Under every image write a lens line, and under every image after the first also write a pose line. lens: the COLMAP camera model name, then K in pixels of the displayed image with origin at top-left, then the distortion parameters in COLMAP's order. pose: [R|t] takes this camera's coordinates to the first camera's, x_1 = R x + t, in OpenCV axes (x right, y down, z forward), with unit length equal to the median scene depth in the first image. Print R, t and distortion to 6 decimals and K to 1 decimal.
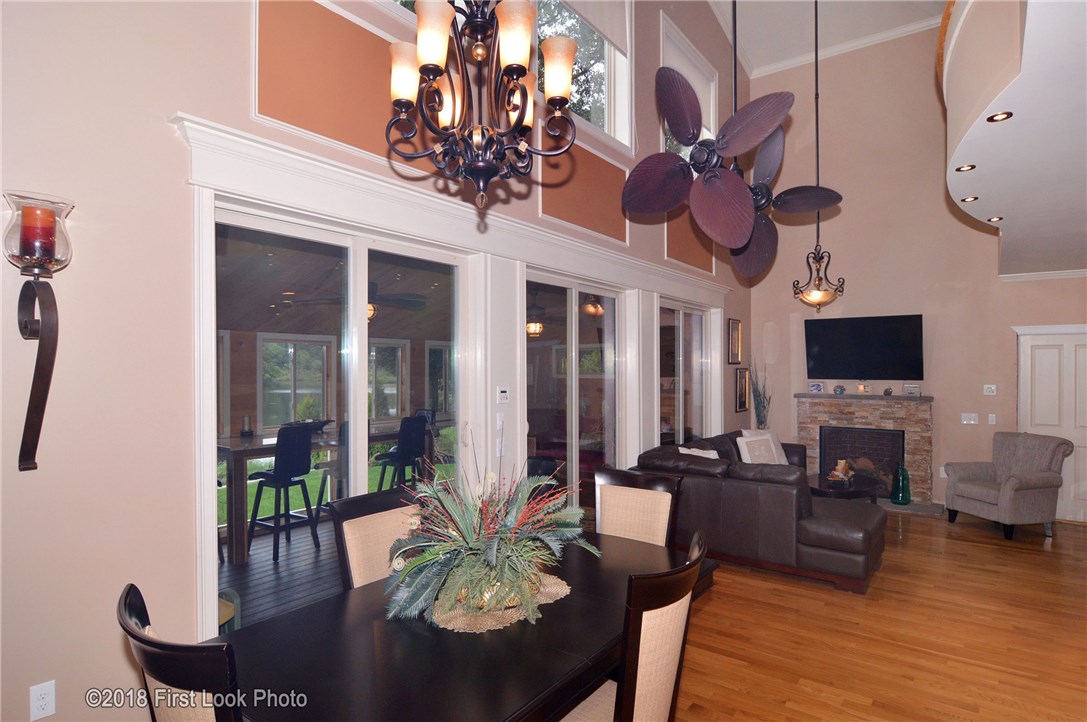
lens RADIAL K [[654.2, 0, 562.7], [0, 654.2, 367.7], [0, 0, 1]] dist [-0.002000, -0.000454]
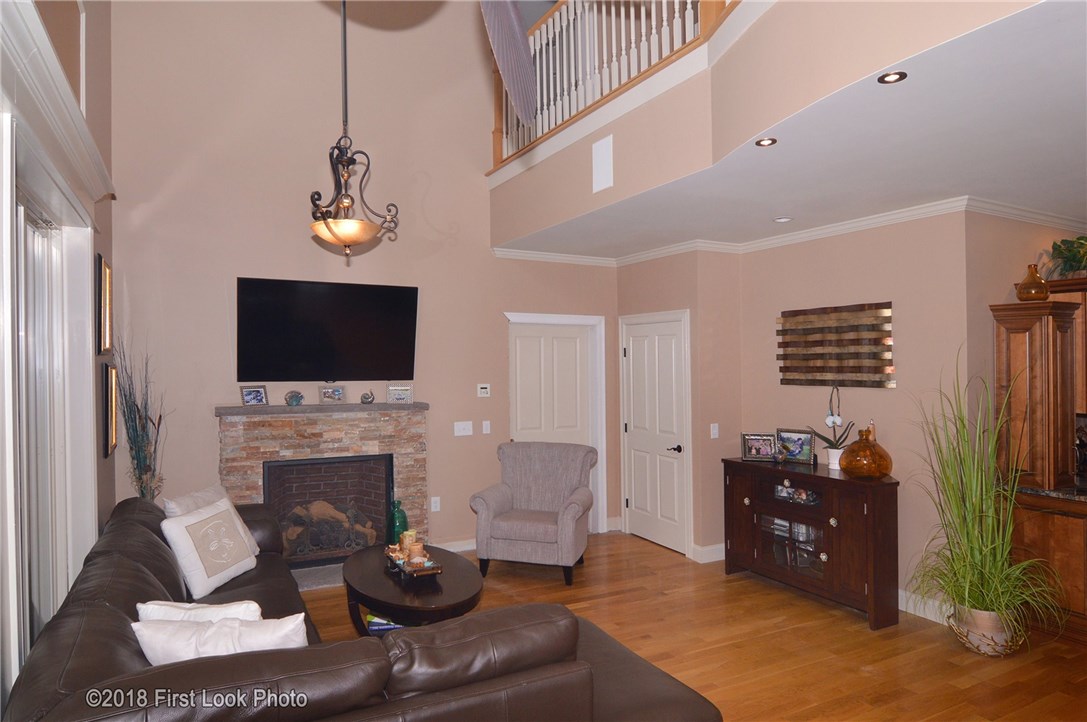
lens RADIAL K [[654.2, 0, 562.7], [0, 654.2, 367.7], [0, 0, 1]] dist [-0.002000, -0.000454]
pose [[0.455868, -0.010298, 0.889988, -0.006340], [0.000674, 0.999937, 0.011226, -0.001808], [-0.890047, -0.004518, 0.455846, 0.522959]]
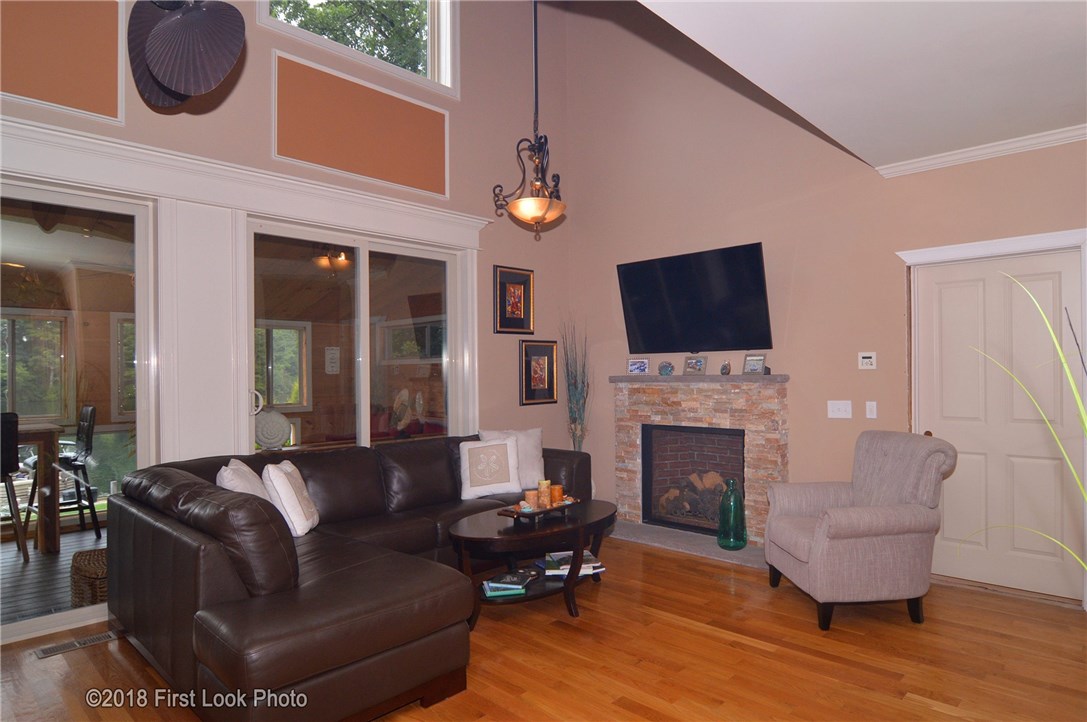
lens RADIAL K [[654.2, 0, 562.7], [0, 654.2, 367.7], [0, 0, 1]] dist [-0.002000, -0.000454]
pose [[0.986149, -0.015996, -0.165091, 0.450146], [0.013467, 0.999774, -0.016430, 0.044090], [0.165317, 0.013980, 0.986141, 0.348494]]
